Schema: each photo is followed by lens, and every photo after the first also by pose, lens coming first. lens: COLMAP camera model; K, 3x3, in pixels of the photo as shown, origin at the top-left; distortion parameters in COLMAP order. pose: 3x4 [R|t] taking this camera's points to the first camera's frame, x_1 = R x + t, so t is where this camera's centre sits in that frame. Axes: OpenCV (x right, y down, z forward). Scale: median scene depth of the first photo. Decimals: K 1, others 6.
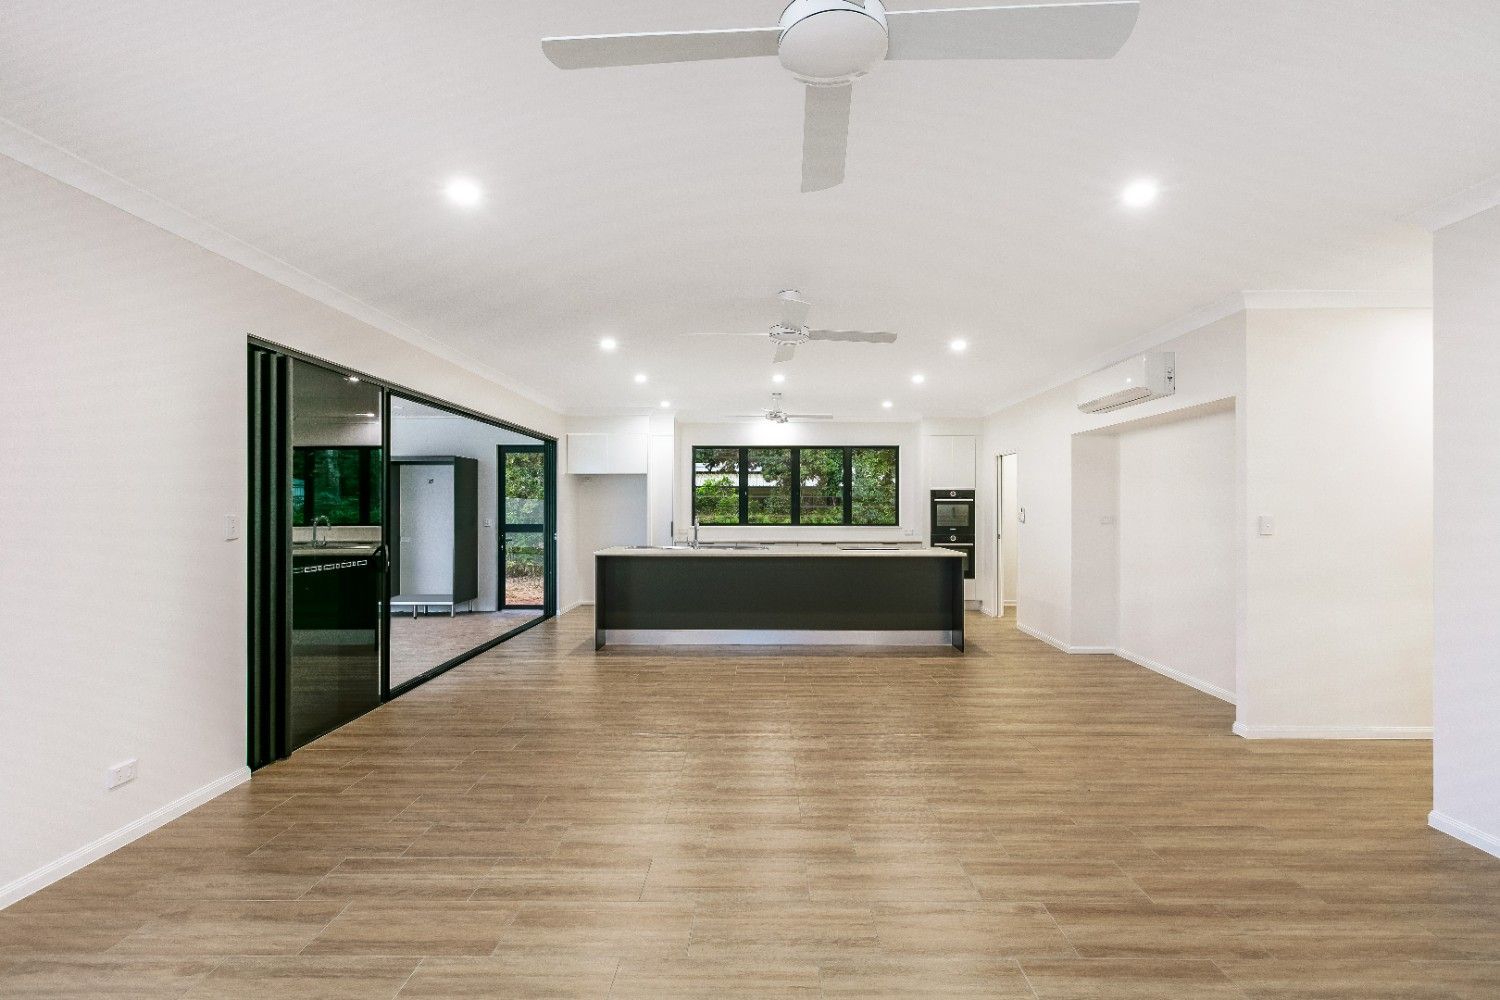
lens RADIAL K [[701.3, 0, 750.0], [0, 701.3, 500.0], [0, 0, 1]] dist [-0.003596, -0.000246]
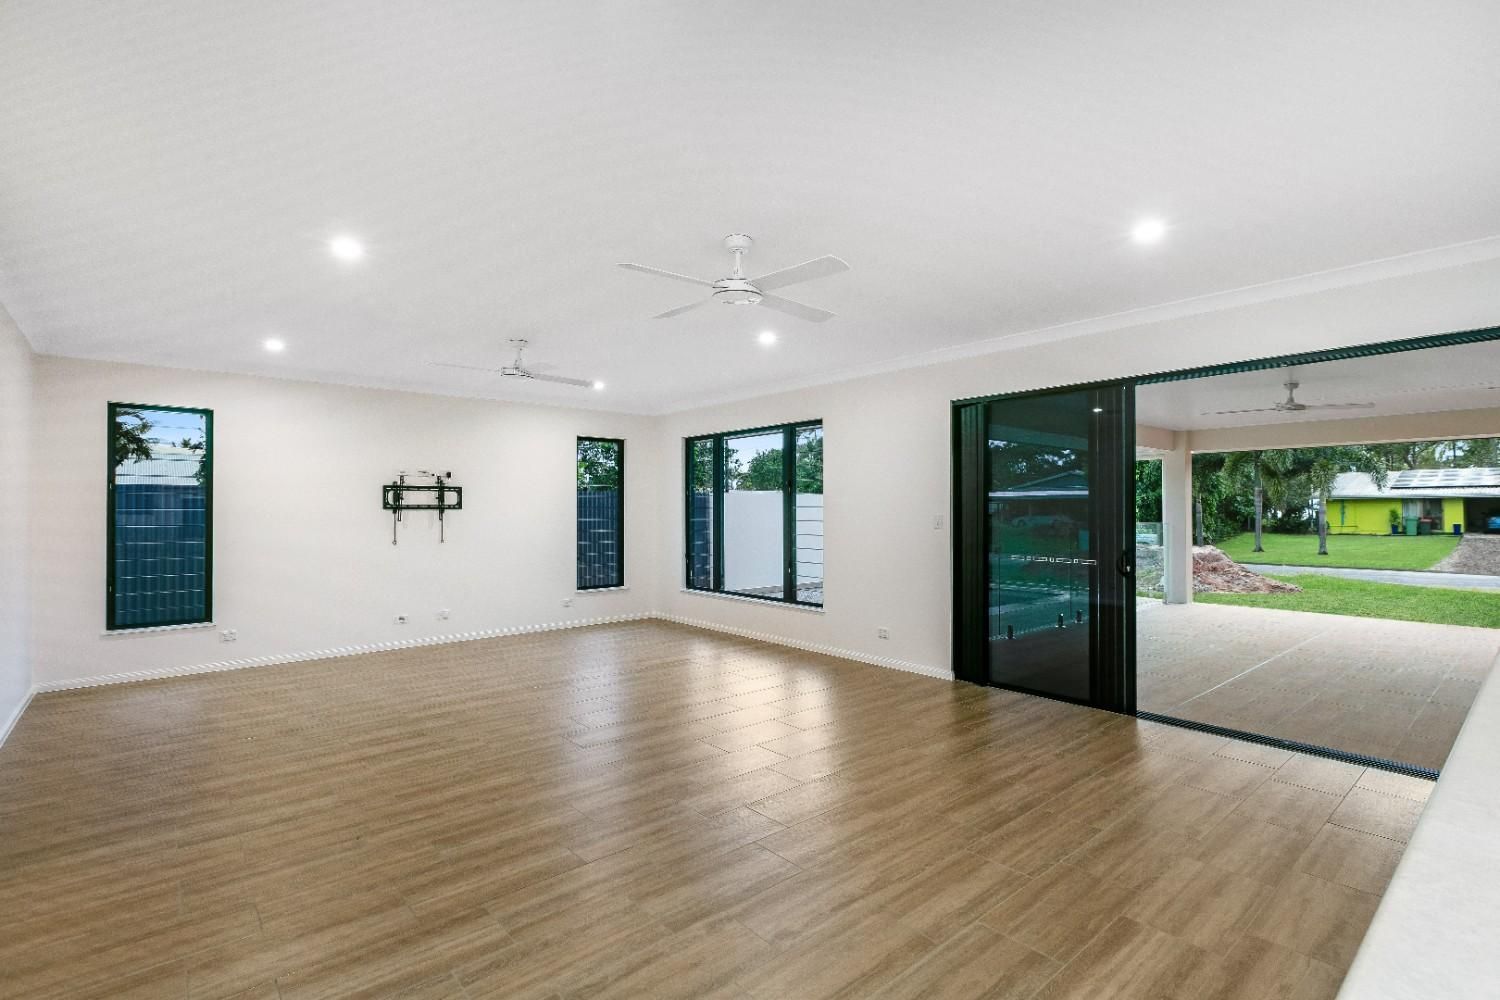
lens RADIAL K [[701.3, 0, 750.0], [0, 701.3, 500.0], [0, 0, 1]] dist [-0.003596, -0.000246]
pose [[-0.754947, -0.006787, -0.655751, 0.710574], [0.004934, 0.999859, -0.016029, 0.019105], [0.655768, -0.015336, -0.754807, 2.038746]]
